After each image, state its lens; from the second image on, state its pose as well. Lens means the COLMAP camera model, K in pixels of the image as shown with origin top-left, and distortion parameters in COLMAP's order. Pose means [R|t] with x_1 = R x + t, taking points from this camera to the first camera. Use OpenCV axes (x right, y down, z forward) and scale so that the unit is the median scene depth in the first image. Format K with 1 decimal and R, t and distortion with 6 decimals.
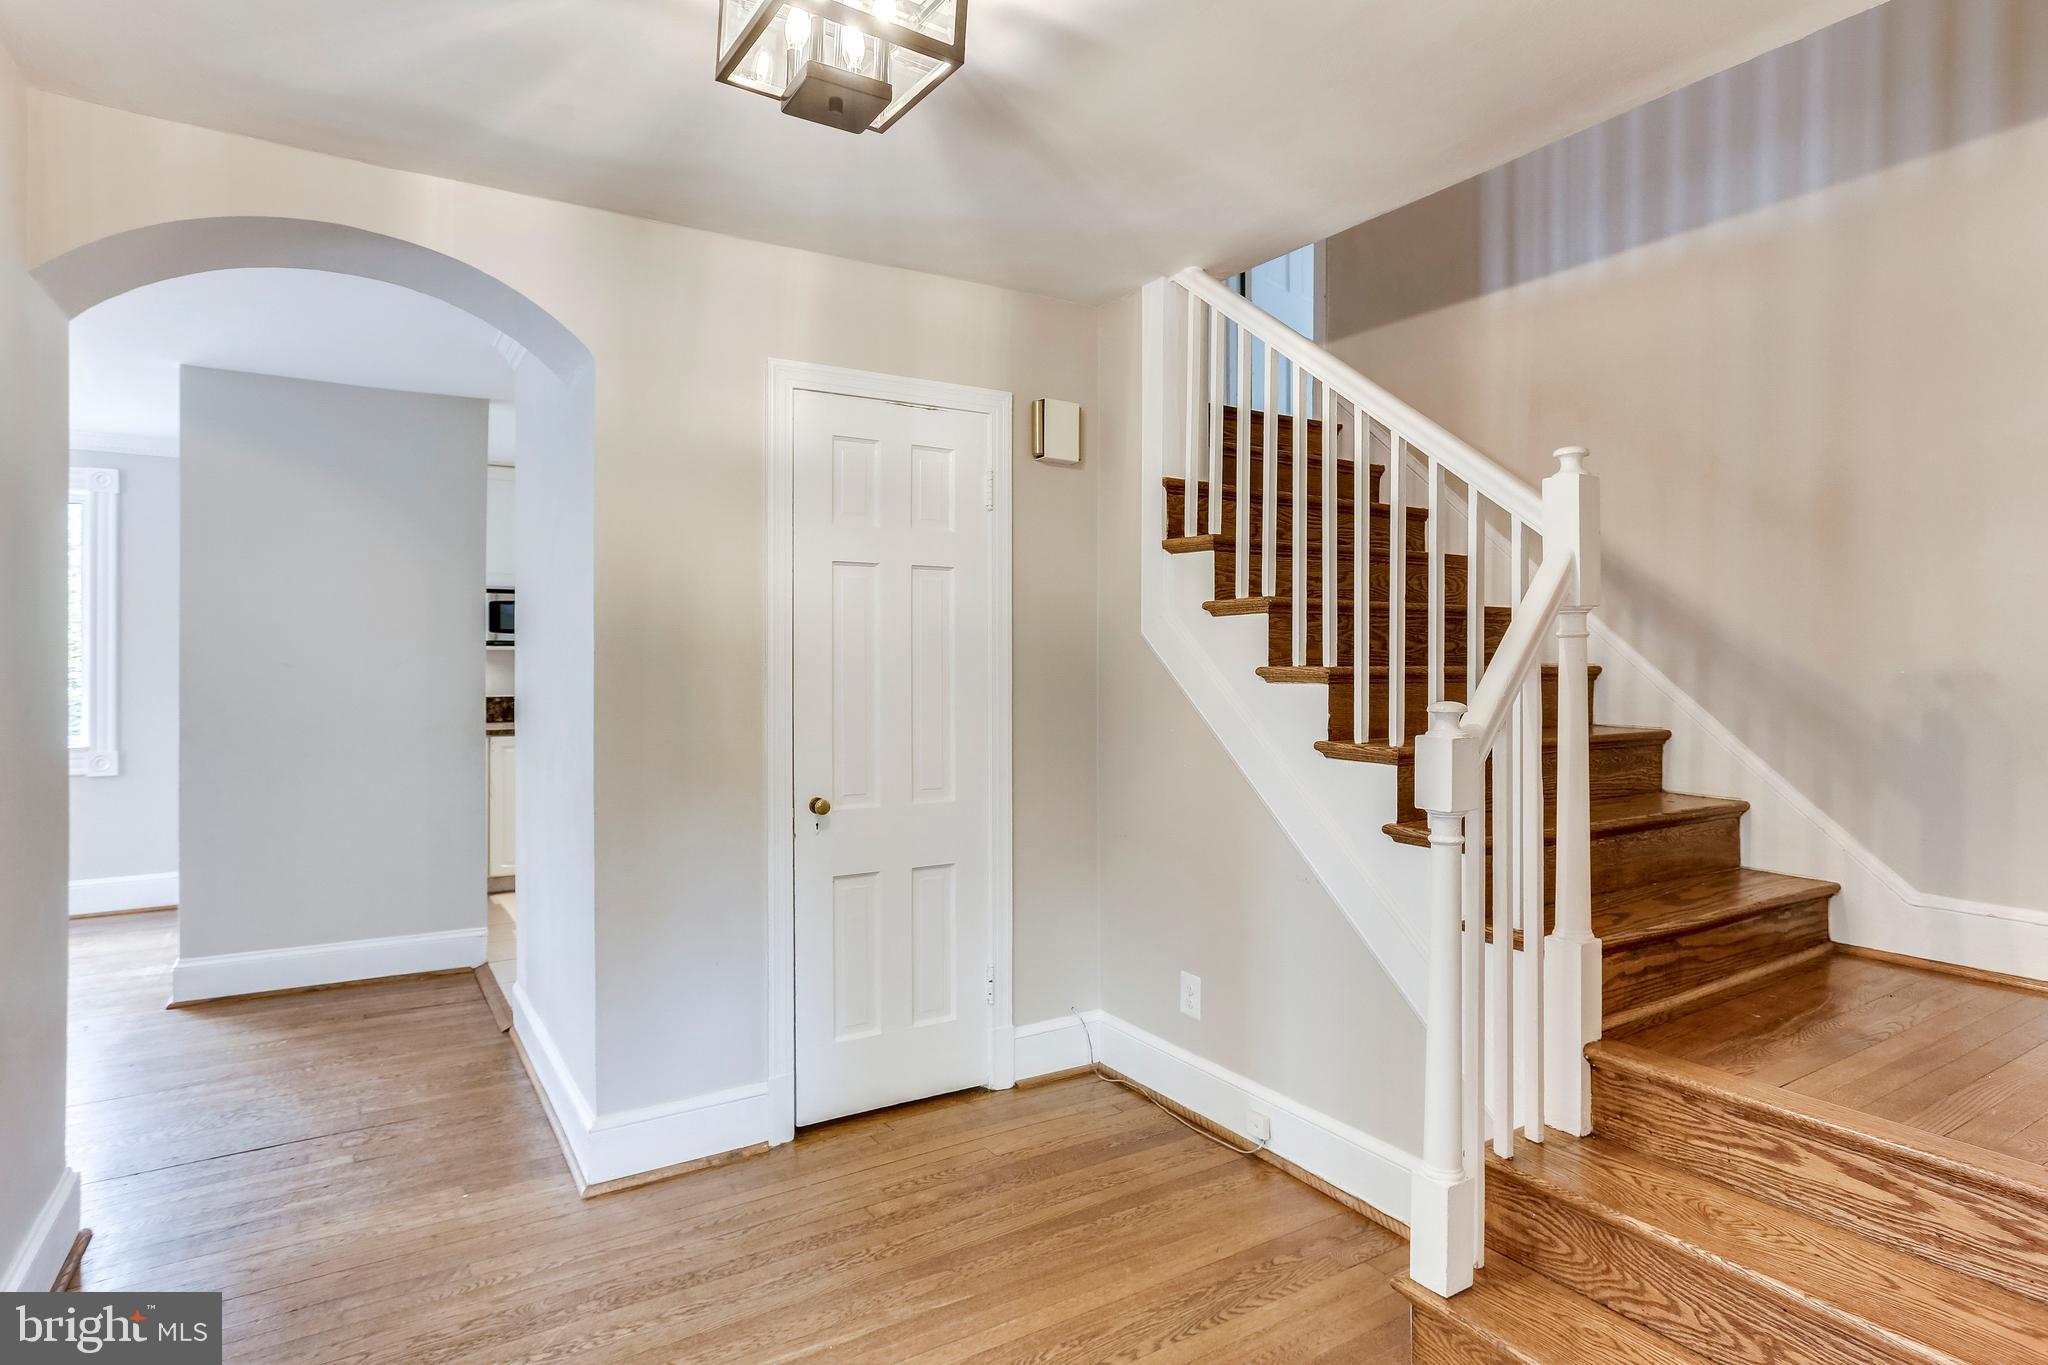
lens RADIAL K [[1109.7, 0, 1025.7], [0, 1109.7, 647.6], [0, 0, 1]] dist [-0.051350, 0.020528]
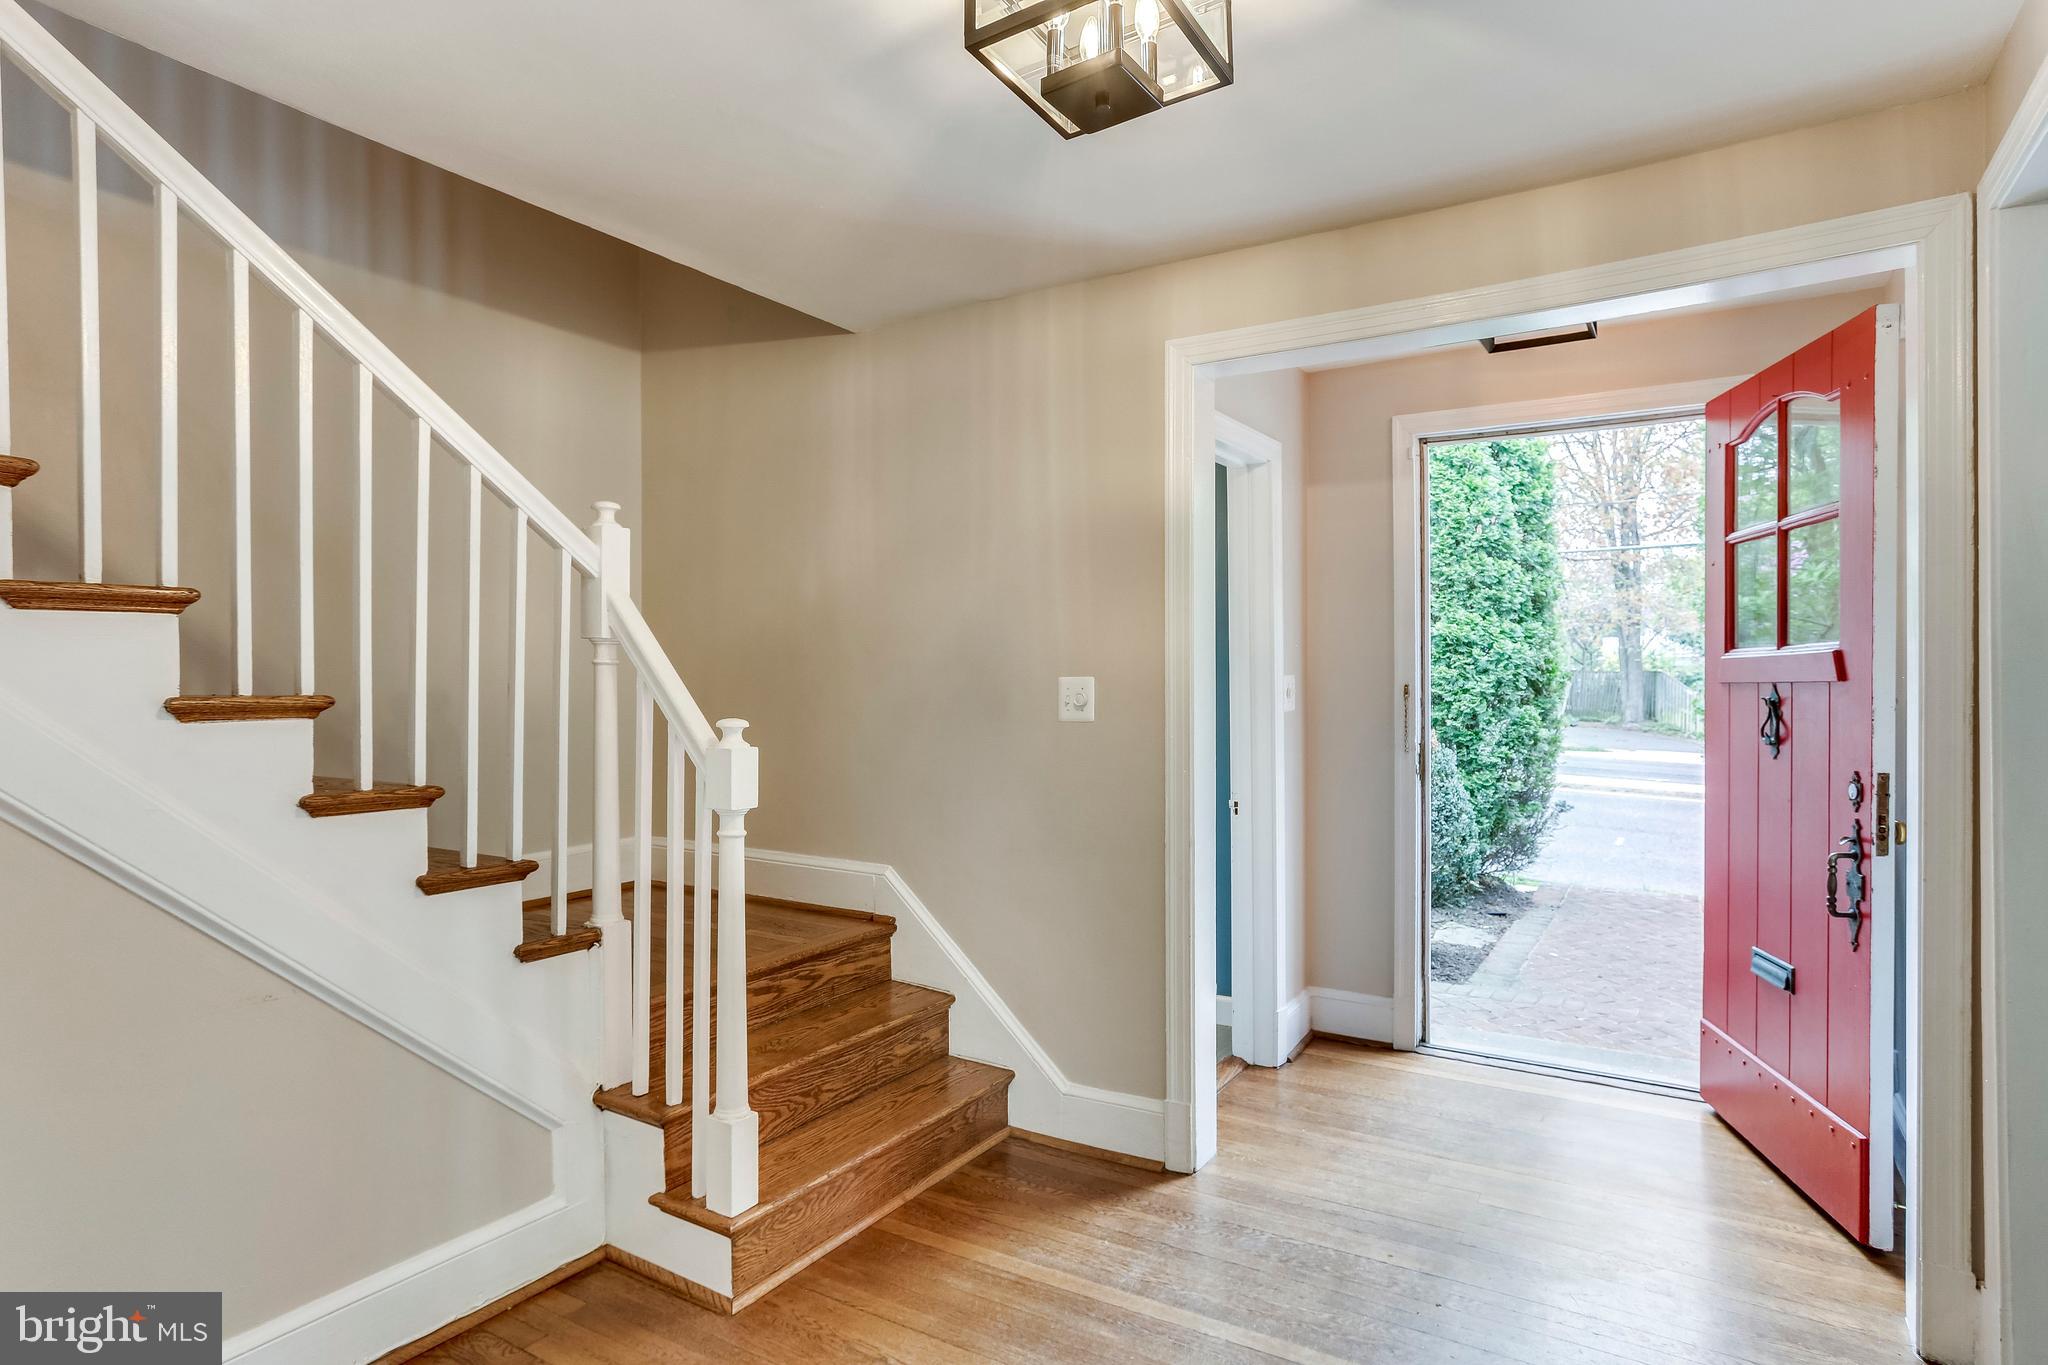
lens RADIAL K [[1078.8, 0, 998.2], [0, 1078.8, 684.0], [0, 0, 1]] dist [-0.042942, 0.000066]
pose [[-0.413693, -0.001190, 0.910416, -0.596027], [-0.002936, 0.999996, -0.000027, 0.008372], [-0.910412, -0.002684, -0.413695, 0.908929]]
